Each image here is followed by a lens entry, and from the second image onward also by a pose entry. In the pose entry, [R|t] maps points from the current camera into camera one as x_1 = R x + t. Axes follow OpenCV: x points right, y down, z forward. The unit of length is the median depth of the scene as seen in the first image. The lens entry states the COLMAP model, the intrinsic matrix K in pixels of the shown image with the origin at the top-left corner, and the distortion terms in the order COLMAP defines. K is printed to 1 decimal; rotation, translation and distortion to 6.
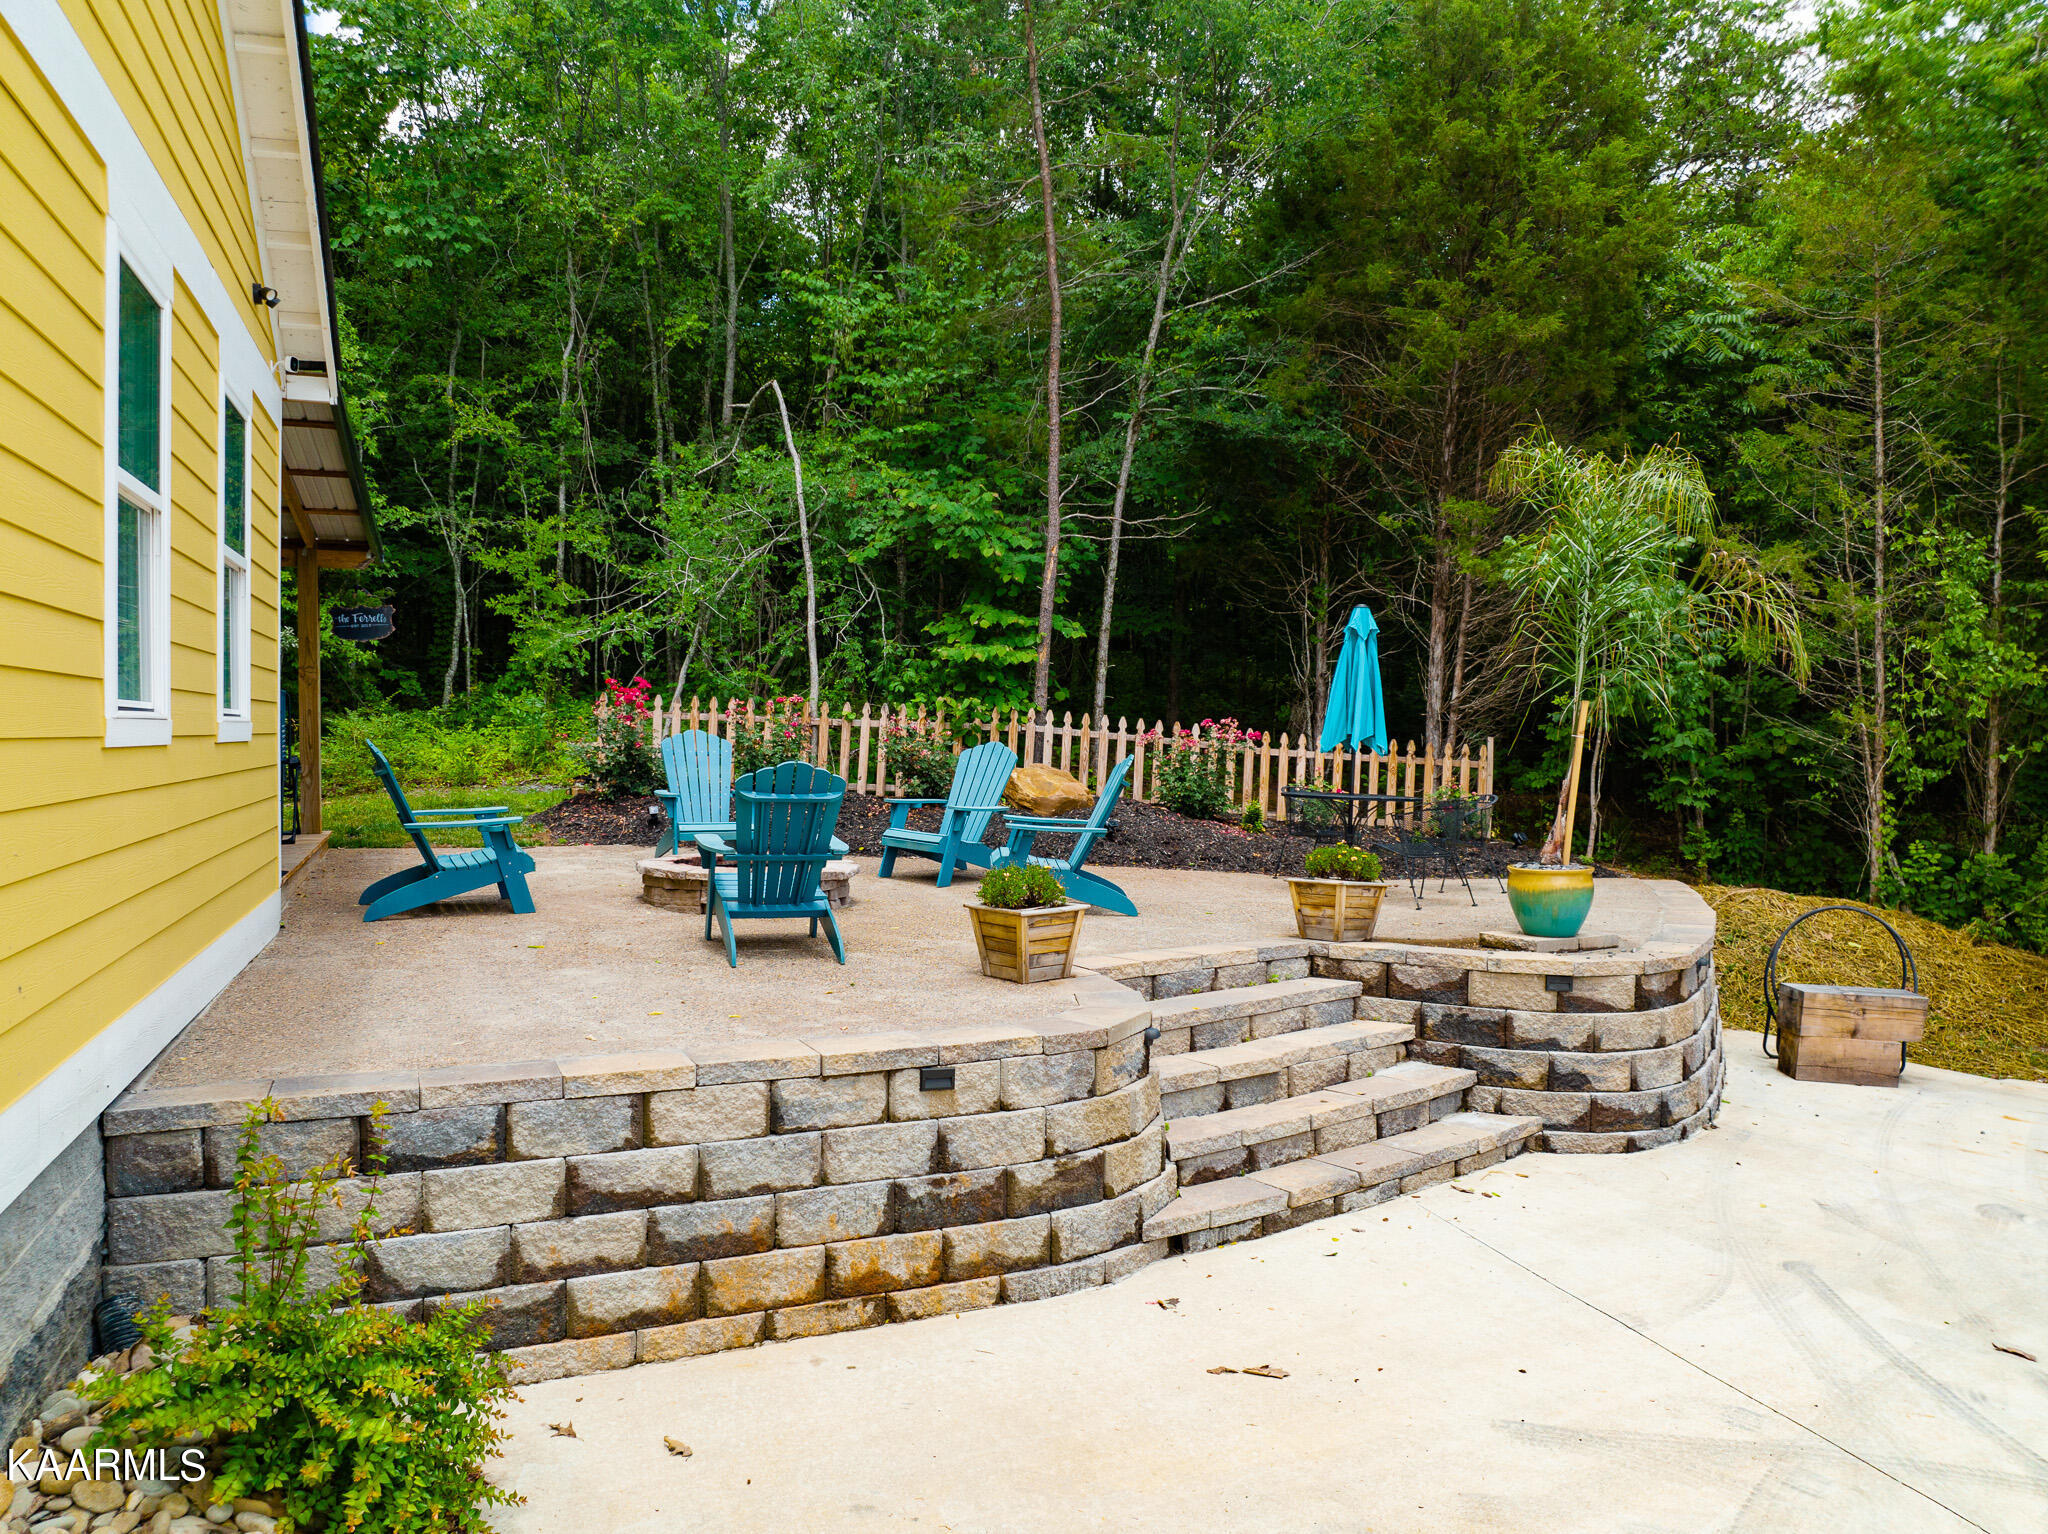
lens RADIAL K [[1439.3, 0, 1026.1], [0, 1439.3, 765.4], [0, 0, 1]] dist [-0.031965, 0.001139]
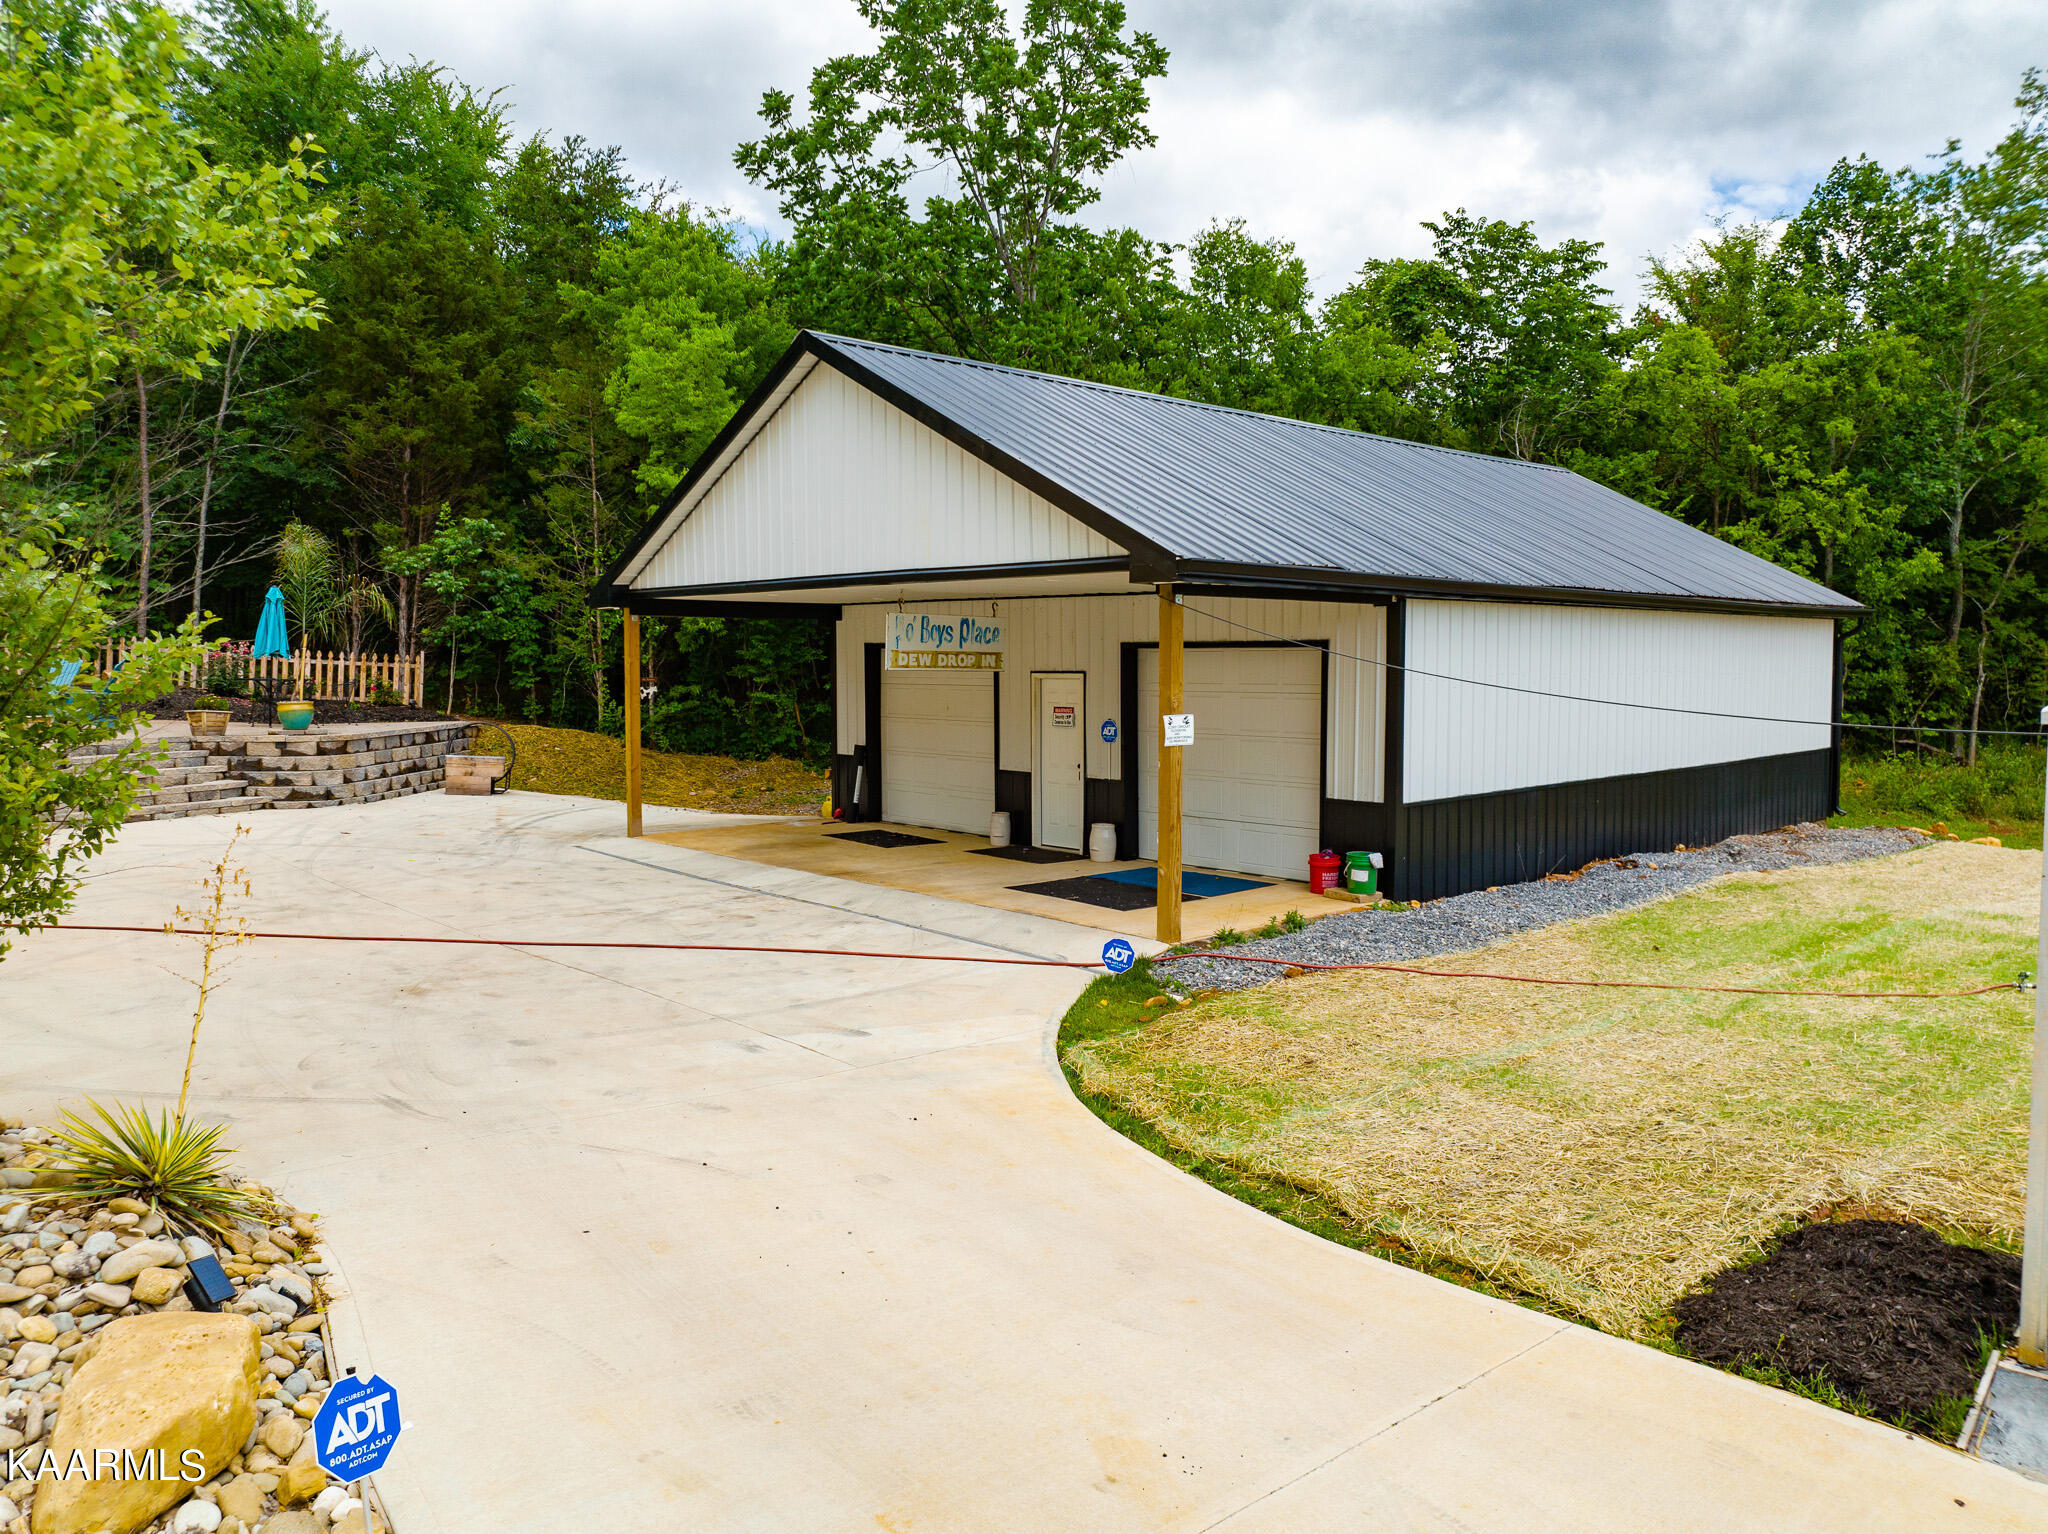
lens RADIAL K [[1439.3, 0, 1021.2], [0, 1439.3, 761.8], [0, 0, 1]] dist [-0.031965, 0.001139]
pose [[0.918186, -0.032075, 0.394848, 0.553931], [0.011640, 0.998471, 0.054042, 0.056664], [-0.395978, -0.045025, 0.917155, -1.790540]]
